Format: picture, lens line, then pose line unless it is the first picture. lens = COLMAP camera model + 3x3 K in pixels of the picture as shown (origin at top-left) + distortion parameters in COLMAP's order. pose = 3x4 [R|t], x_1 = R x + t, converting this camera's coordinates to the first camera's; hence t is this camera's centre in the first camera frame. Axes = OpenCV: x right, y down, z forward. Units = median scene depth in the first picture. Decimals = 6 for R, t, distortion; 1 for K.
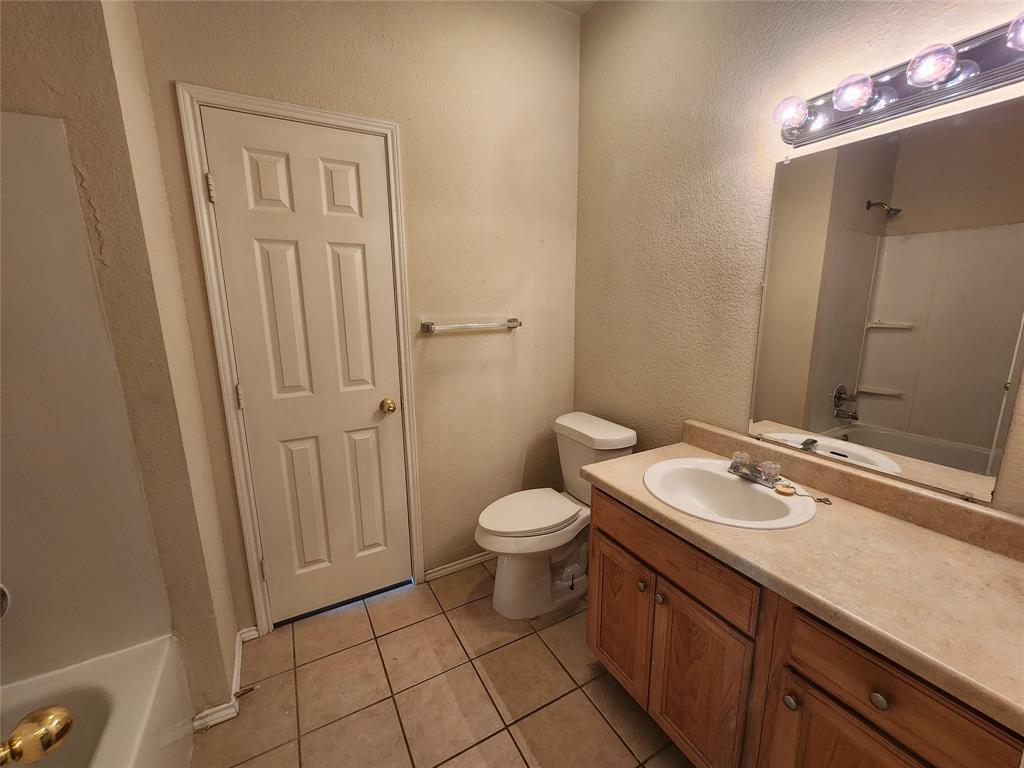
lens RADIAL K [[422.4, 0, 515.5], [0, 422.4, 377.2], [0, 0, 1]] dist [0.000788, 0.000316]
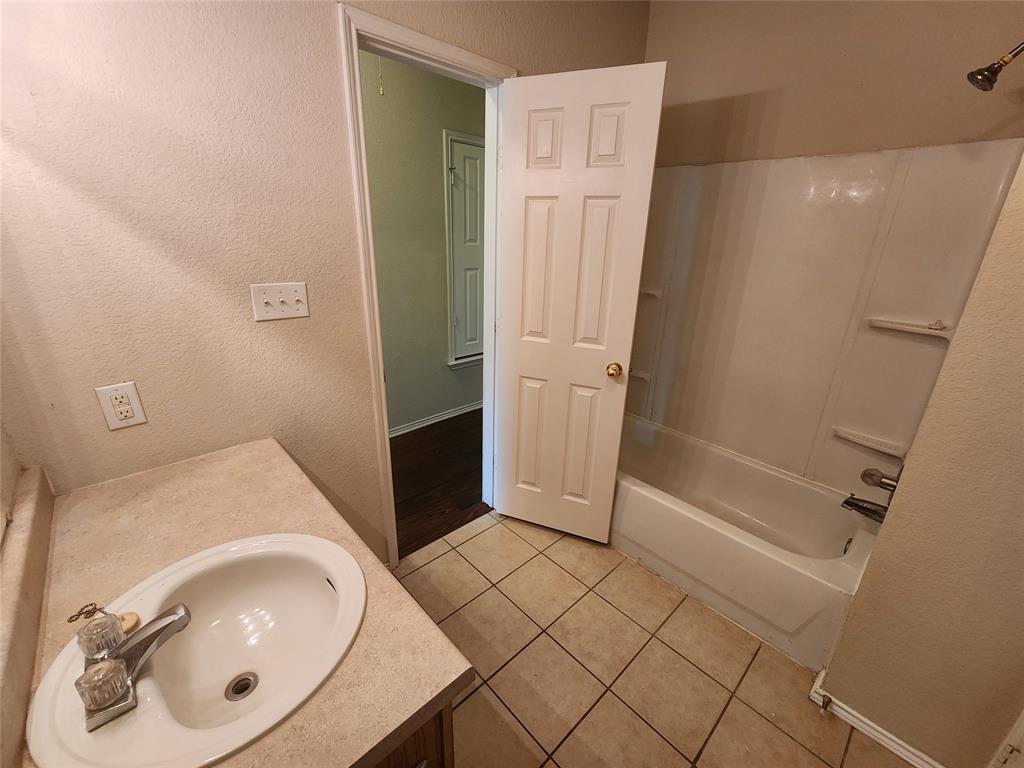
lens RADIAL K [[422.4, 0, 511.6], [0, 422.4, 387.6], [0, 0, 1]] dist [0.000788, 0.000316]
pose [[-0.968314, 0.068143, -0.240259, 0.252889], [-0.068156, 0.853426, 0.516738, -0.356282], [0.240256, 0.516740, -0.821740, 1.488152]]
